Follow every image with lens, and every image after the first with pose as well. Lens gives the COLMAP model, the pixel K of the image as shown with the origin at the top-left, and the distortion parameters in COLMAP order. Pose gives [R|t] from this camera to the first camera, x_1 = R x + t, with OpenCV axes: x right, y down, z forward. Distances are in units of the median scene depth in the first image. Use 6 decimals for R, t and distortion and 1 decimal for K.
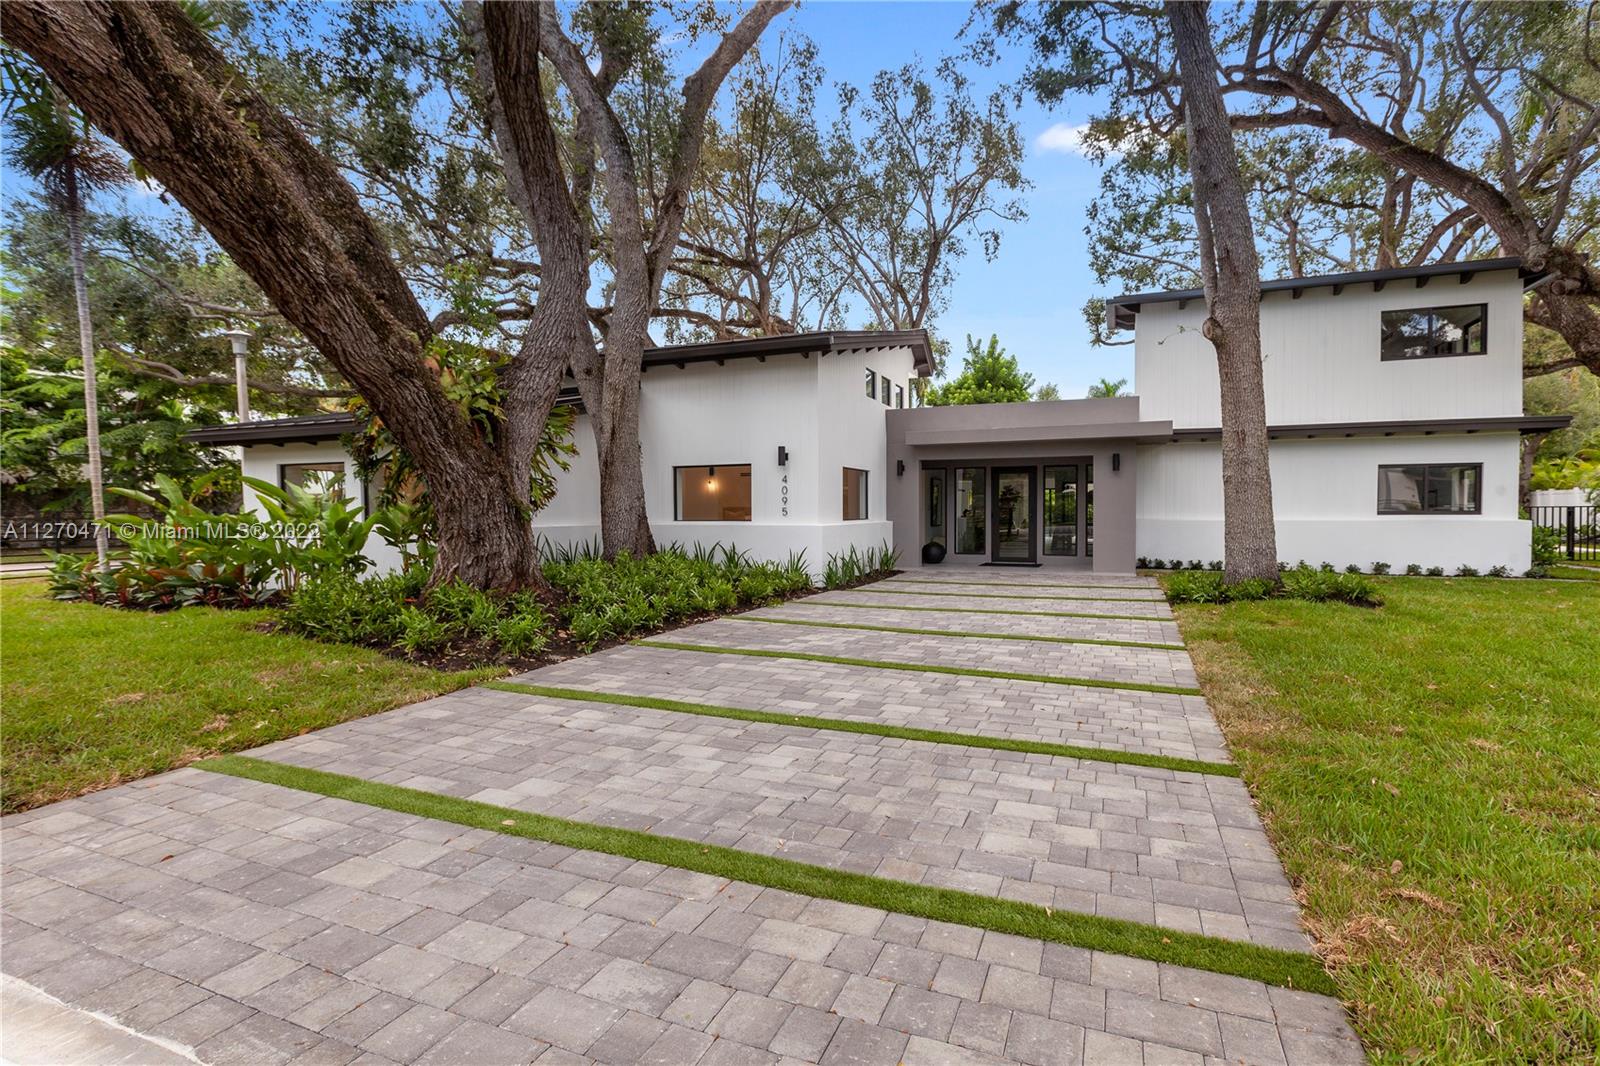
lens RADIAL K [[742.6, 0, 804.5], [0, 742.6, 545.7], [0, 0, 1]] dist [-0.000186, -0.000200]
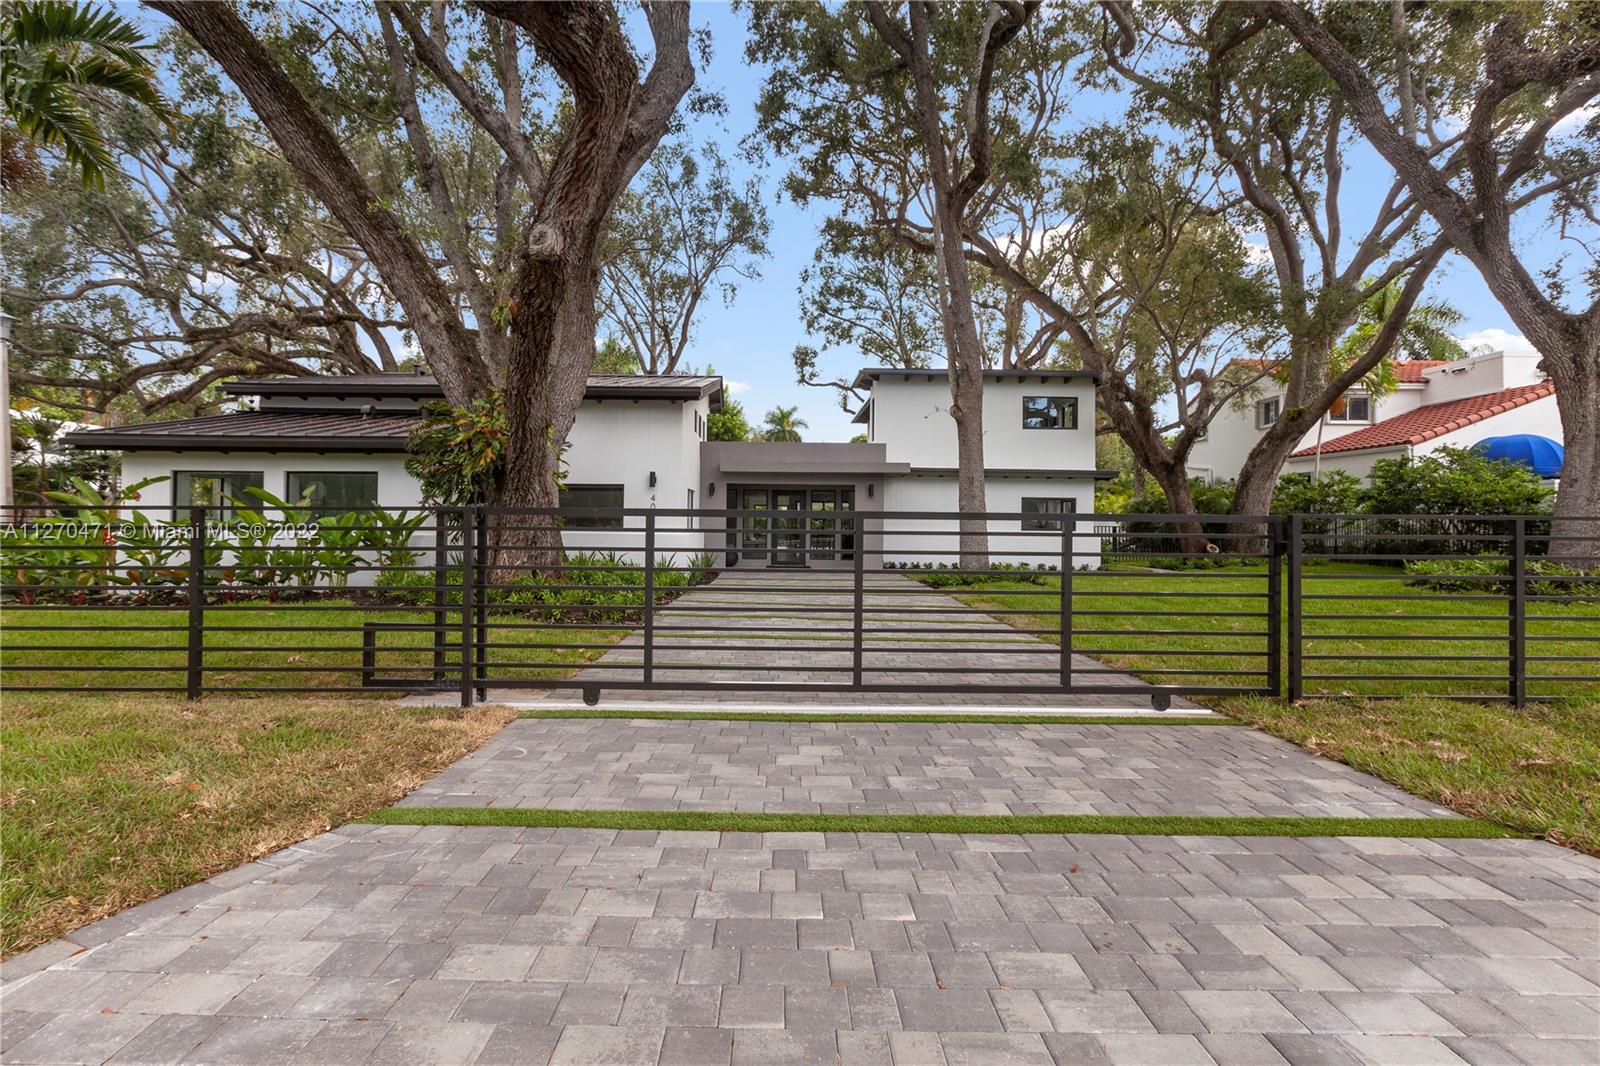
lens RADIAL K [[733.2, 0, 801.1], [0, 733.2, 528.8], [0, 0, 1]] dist [0.001677, 0.000473]
pose [[0.915851, 0.009739, 0.401399, -0.165292], [0.005928, 0.999269, -0.037770, 0.005502], [-0.401474, 0.036971, 0.915124, -0.124506]]
